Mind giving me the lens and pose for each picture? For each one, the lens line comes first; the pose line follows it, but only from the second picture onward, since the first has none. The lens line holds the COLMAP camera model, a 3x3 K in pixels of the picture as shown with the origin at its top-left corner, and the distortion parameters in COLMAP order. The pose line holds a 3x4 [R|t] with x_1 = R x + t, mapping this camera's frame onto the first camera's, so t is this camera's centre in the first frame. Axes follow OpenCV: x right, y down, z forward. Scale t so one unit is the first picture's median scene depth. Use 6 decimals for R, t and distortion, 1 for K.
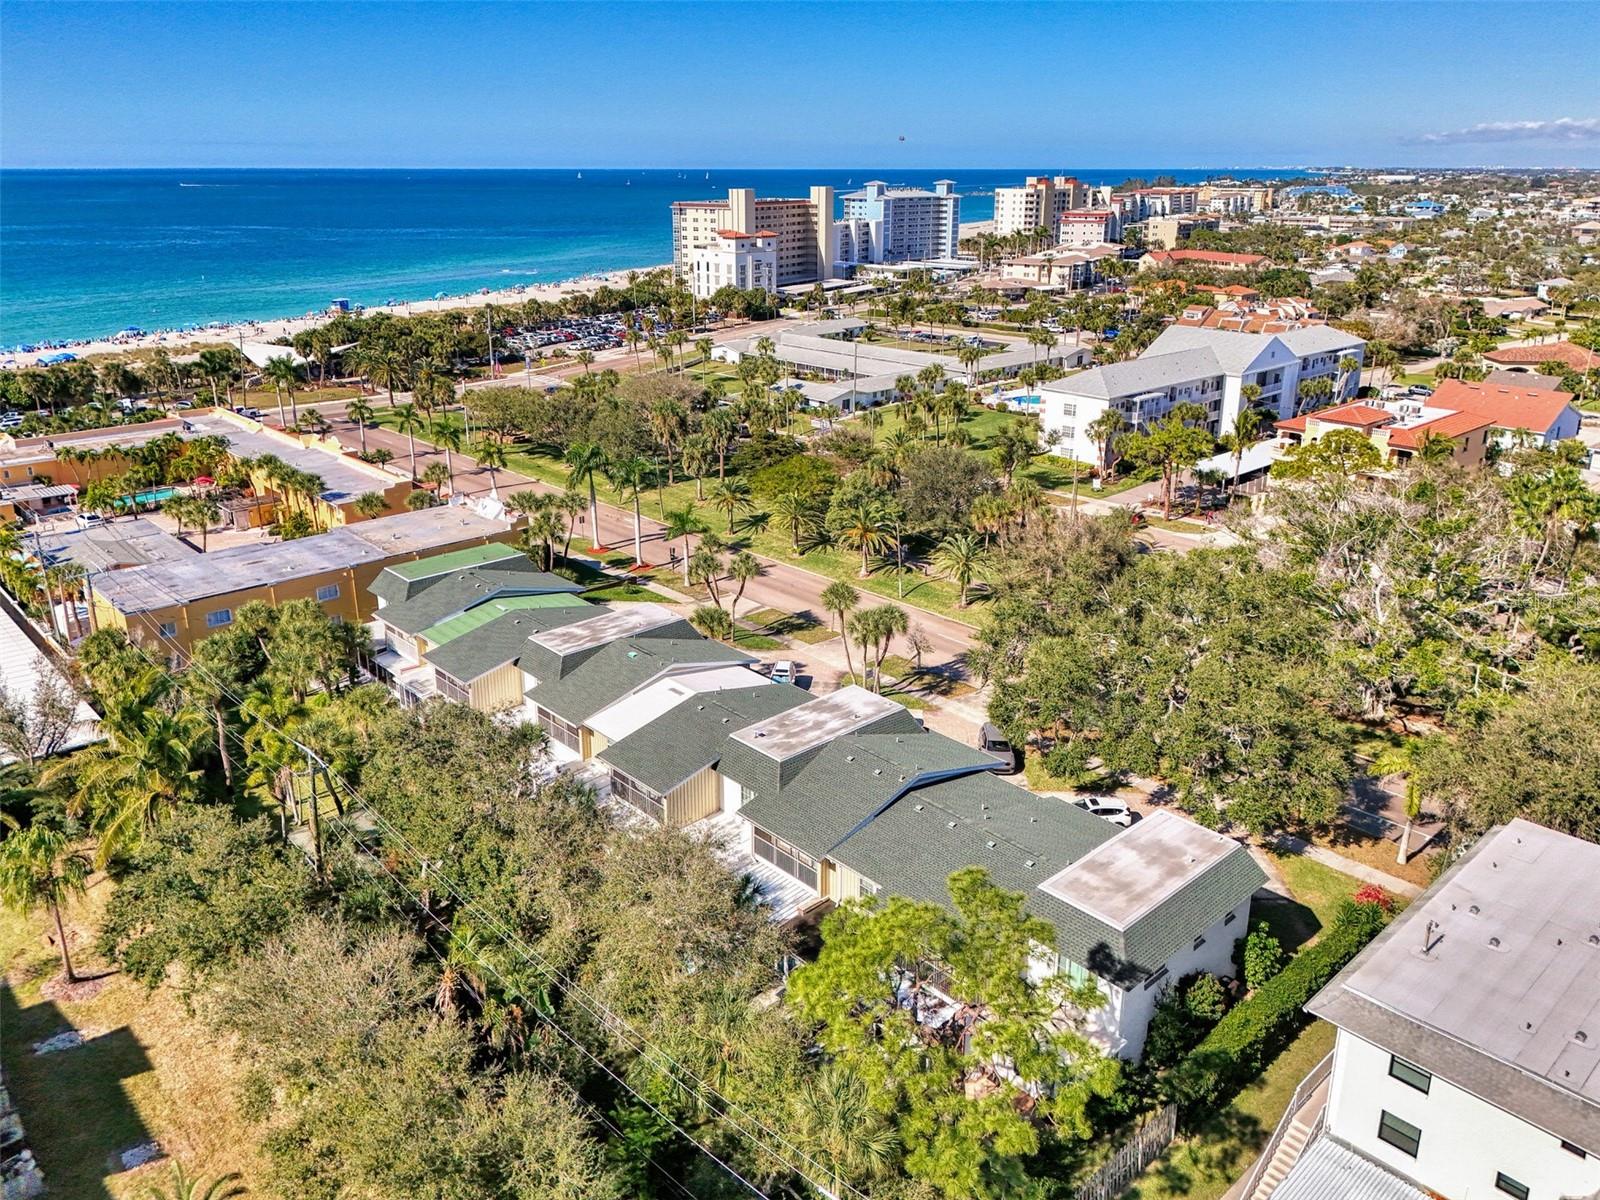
lens RADIAL K [[1189.9, 0, 800.0], [0, 1189.9, 600.0], [0, 0, 1]] dist [0.037255, -0.001000]
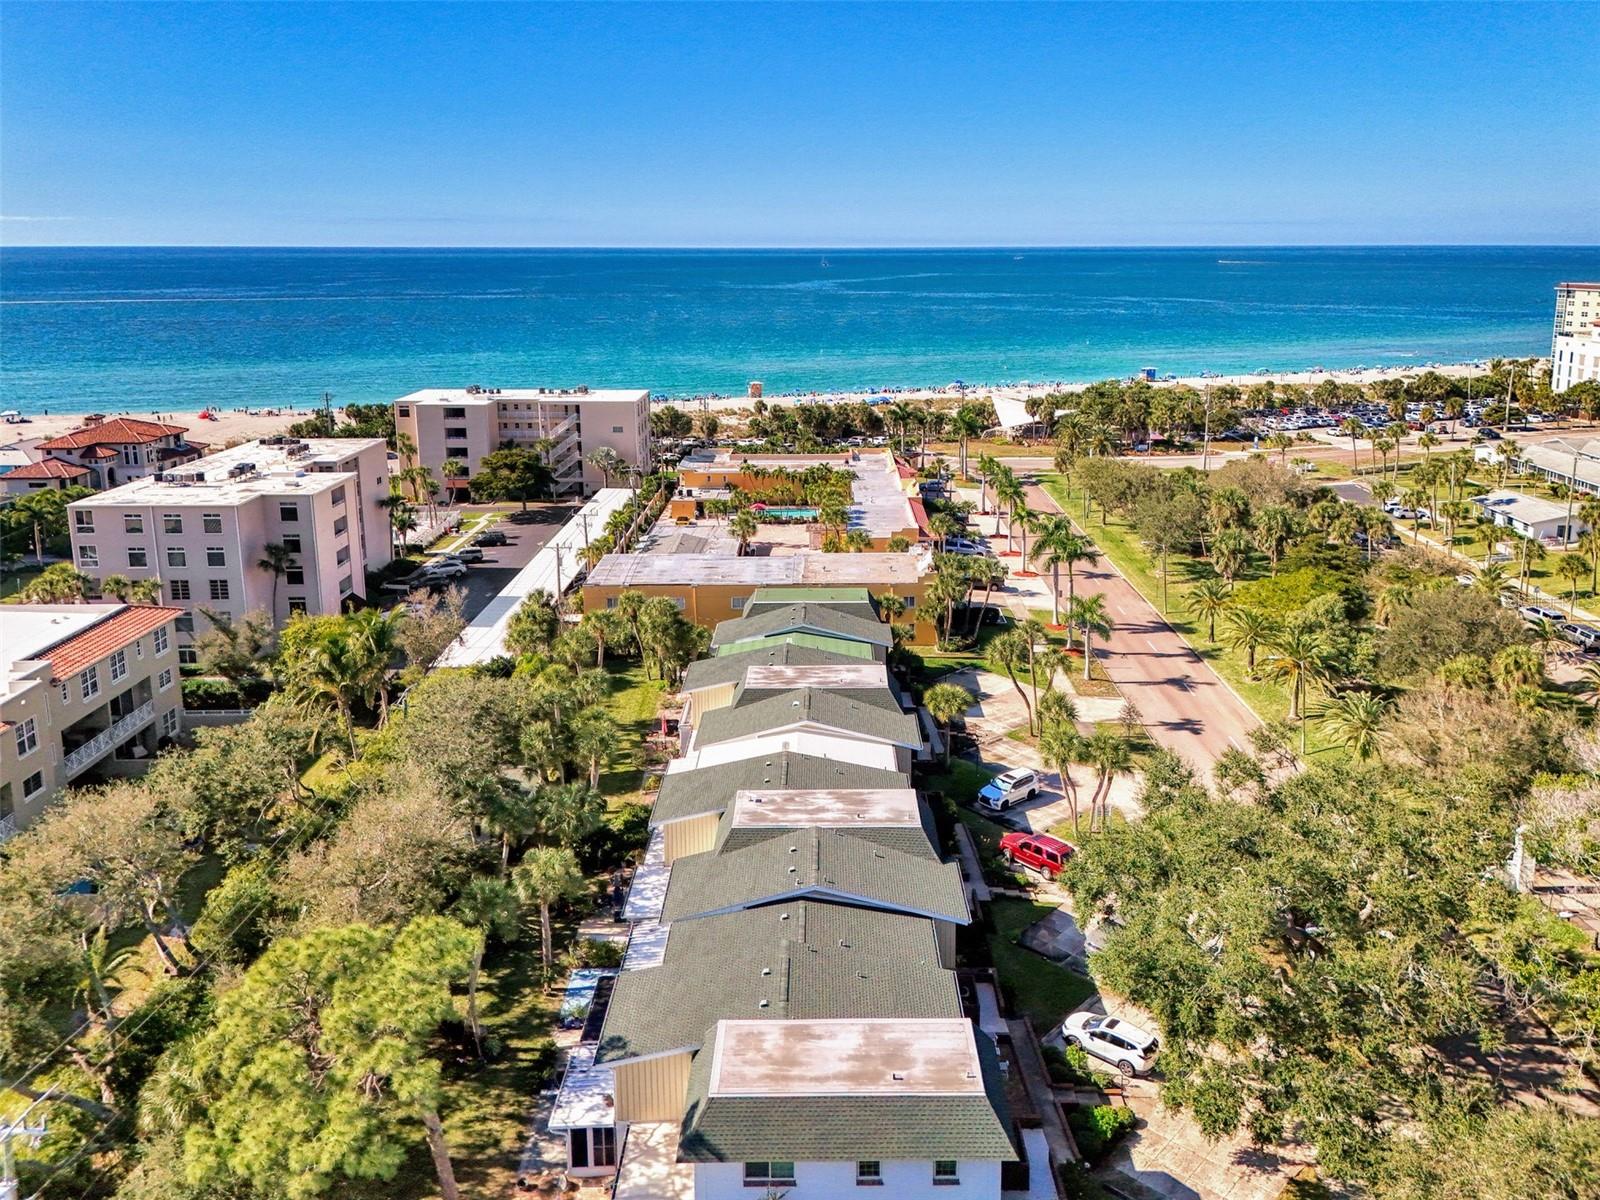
lens RADIAL K [[1188.0, 0, 838.7], [0, 1188.0, 520.1], [0, 0, 1]] dist [0.038089, -0.000450]
pose [[0.735847, 0.150469, -0.660219, 0.146968], [-0.228692, 0.972934, -0.033149, -0.022791], [0.637362, 0.175379, 0.750341, 0.053483]]
